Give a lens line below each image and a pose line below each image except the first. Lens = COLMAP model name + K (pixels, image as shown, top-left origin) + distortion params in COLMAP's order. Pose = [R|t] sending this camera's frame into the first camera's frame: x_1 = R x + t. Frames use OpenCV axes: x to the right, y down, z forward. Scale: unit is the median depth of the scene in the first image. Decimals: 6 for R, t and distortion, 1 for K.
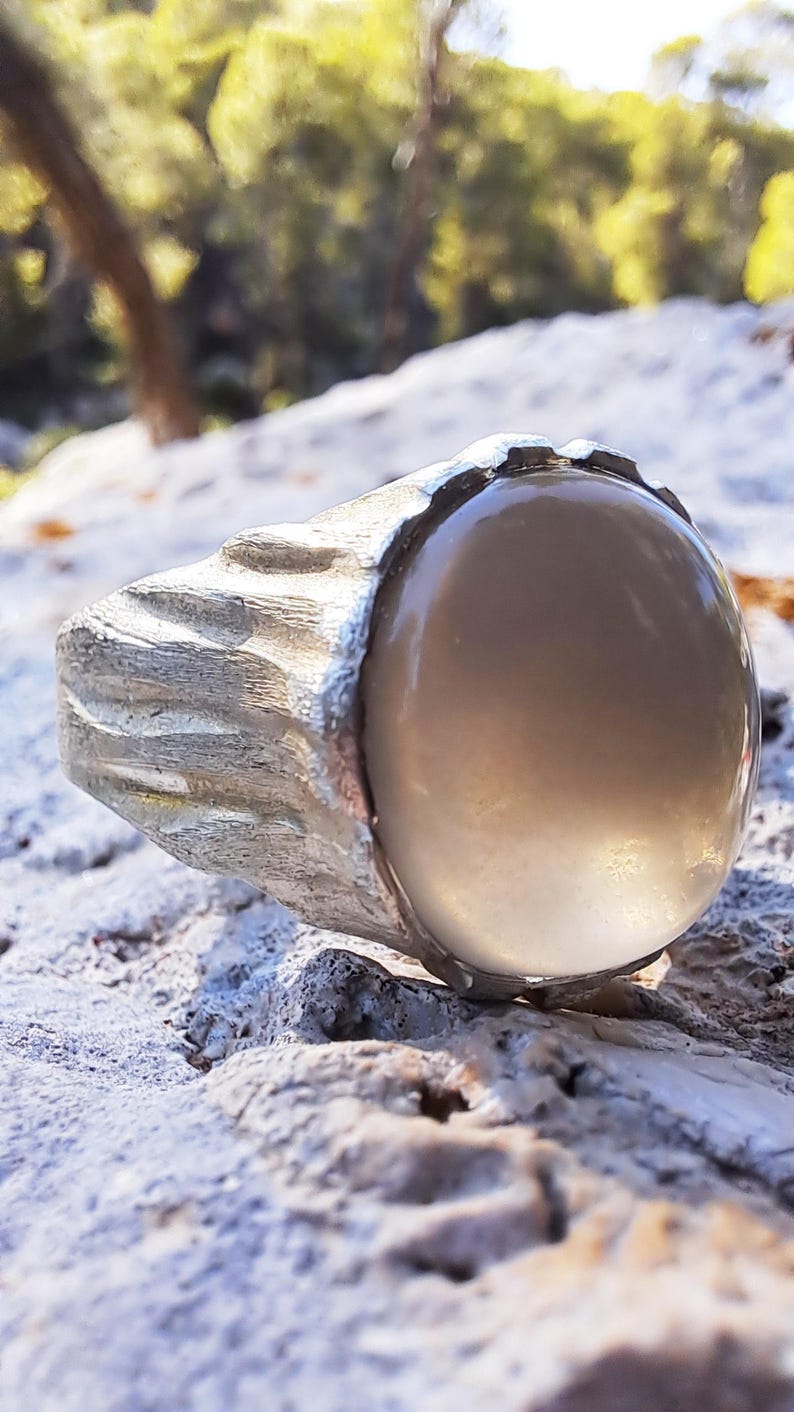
lens RADIAL K [[1139.3, 0, 401.1], [0, 1139.3, 717.5], [0, 0, 1]] dist [-0.105612, 0.164383]
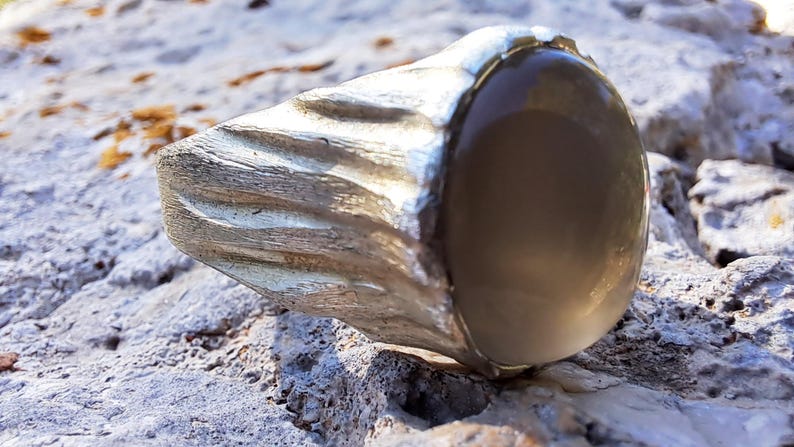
lens RADIAL K [[640.7, 0, 393.8], [0, 640.7, 221.9], [0, 0, 1]] dist [-0.105612, 0.164383]
pose [[0.974761, -0.088510, 0.204957, -0.196346], [0.058142, 0.987018, 0.149718, -0.098383], [-0.215547, -0.134023, 0.967252, 0.130314]]
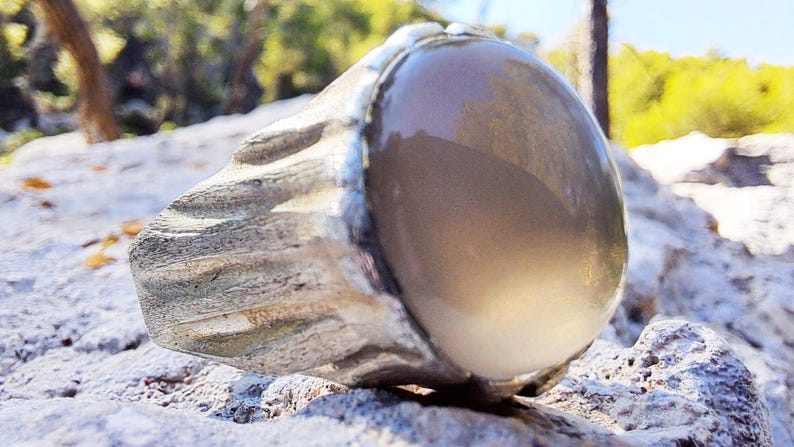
lens RADIAL K [[640.7, 0, 398.2], [0, 640.7, 222.2], [0, 0, 1]] dist [-0.105612, 0.164383]
pose [[0.966952, 0.055138, 0.248926, -0.196907], [-0.018228, 0.988787, -0.148214, 0.120524], [-0.254307, 0.138778, 0.957115, -0.006439]]
